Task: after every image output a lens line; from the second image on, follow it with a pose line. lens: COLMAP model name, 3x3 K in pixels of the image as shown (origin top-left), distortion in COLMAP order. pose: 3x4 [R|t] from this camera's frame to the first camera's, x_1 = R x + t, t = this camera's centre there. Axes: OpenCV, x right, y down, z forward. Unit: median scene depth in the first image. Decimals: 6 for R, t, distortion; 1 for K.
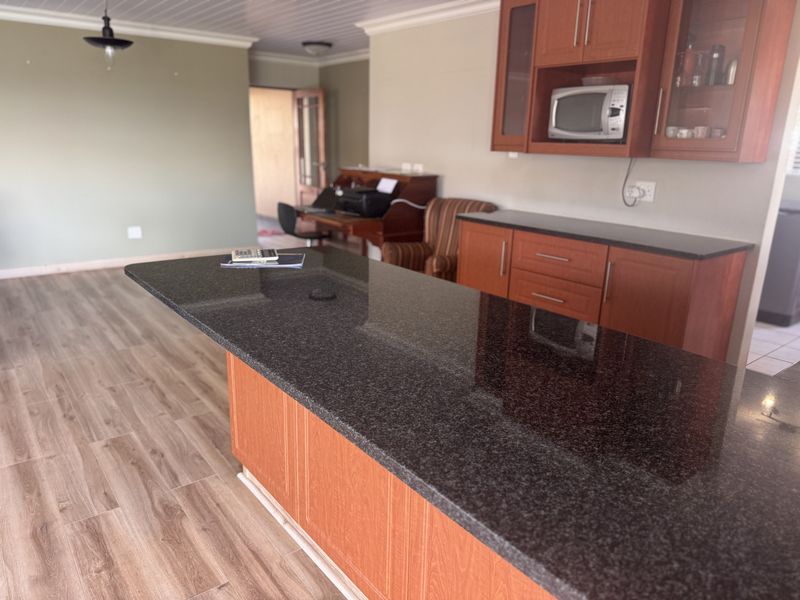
lens RADIAL K [[566.0, 0, 418.8], [0, 566.0, 310.1], [0, 0, 1]] dist [0.017431, -0.025183]
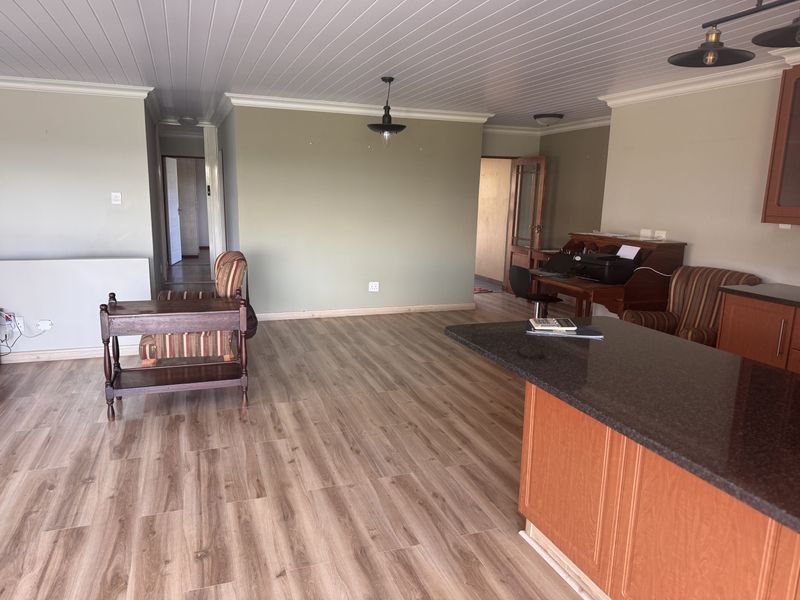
lens RADIAL K [[566.0, 0, 398.2], [0, 566.0, 303.9], [0, 0, 1]] dist [0.017431, -0.025183]
pose [[0.949450, 0.054876, -0.309085, -0.152661], [-0.085700, 0.992511, -0.087043, -0.010584], [0.301994, 0.109131, 0.947043, -0.068135]]
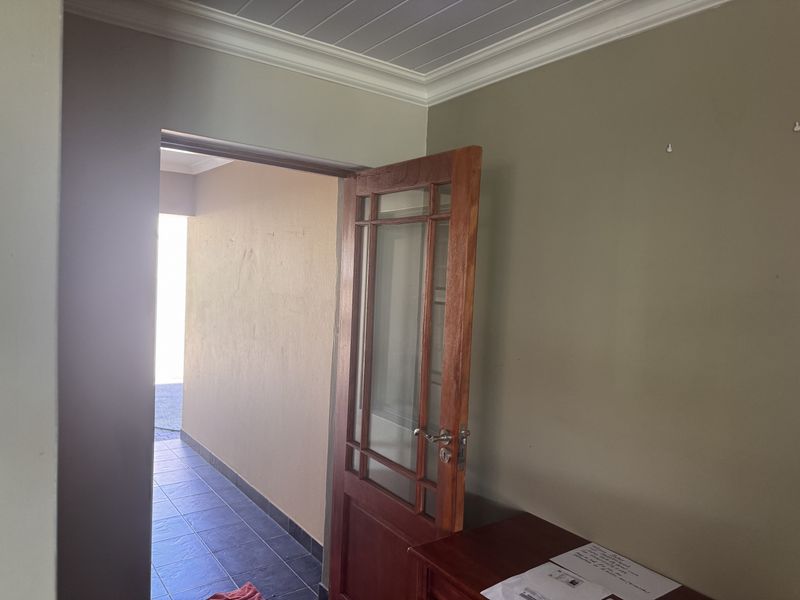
lens RADIAL K [[566.0, 0, 398.9], [0, 566.0, 299.6], [0, 0, 1]] dist [0.017431, -0.025183]
pose [[0.999304, 0.020754, -0.031004, -0.326481], [-0.027680, 0.969602, -0.243115, -0.435739], [0.025016, 0.243804, 0.969502, 1.283317]]
